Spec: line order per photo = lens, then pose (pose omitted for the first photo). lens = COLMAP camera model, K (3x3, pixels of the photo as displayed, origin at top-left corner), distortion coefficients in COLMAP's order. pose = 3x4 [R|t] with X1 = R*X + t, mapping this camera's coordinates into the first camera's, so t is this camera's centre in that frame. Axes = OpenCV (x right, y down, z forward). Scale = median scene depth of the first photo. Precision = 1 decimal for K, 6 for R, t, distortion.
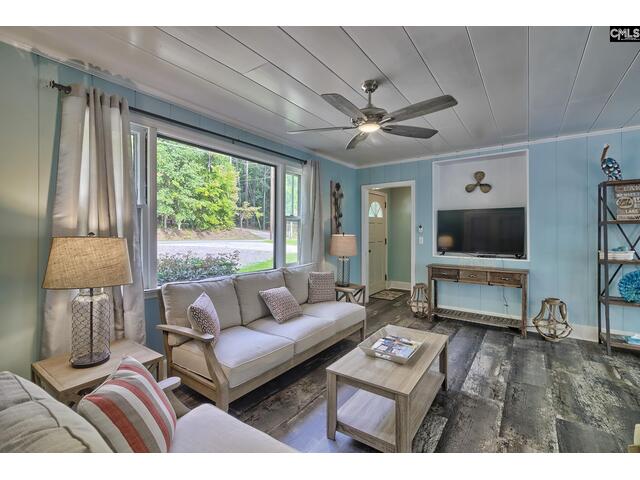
lens RADIAL K [[296.6, 0, 316.8], [0, 296.6, 232.2], [0, 0, 1]] dist [-0.000206, 0.000440]
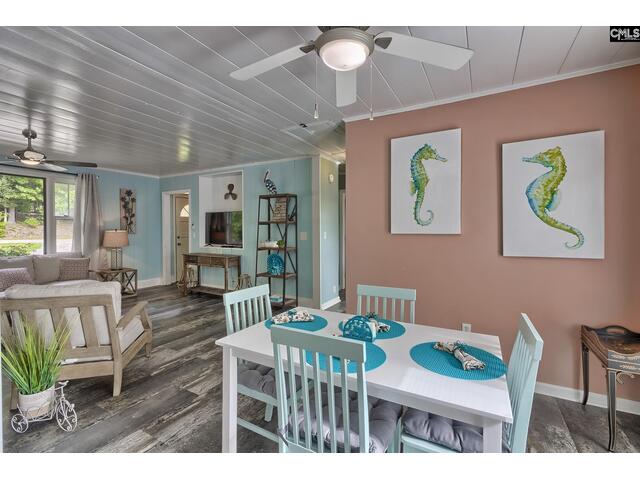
lens RADIAL K [[296.6, 0, 316.8], [0, 296.6, 232.2], [0, 0, 1]] dist [-0.000206, 0.000440]
pose [[0.992214, -0.000697, 0.124544, 0.824053], [-0.000574, 0.999948, 0.010171, 0.000355], [-0.124545, -0.010164, 0.992162, -0.417196]]
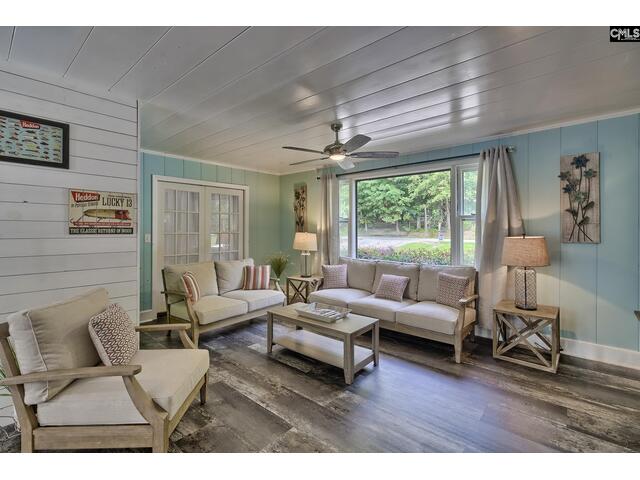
lens RADIAL K [[296.6, 0, 316.8], [0, 296.6, 232.2], [0, 0, 1]] dist [-0.000206, 0.000440]
pose [[-0.099387, 0.005343, -0.995035, 0.879021], [-0.001979, 0.999983, 0.005567, -0.005888], [0.995047, 0.002522, -0.099375, 0.586207]]
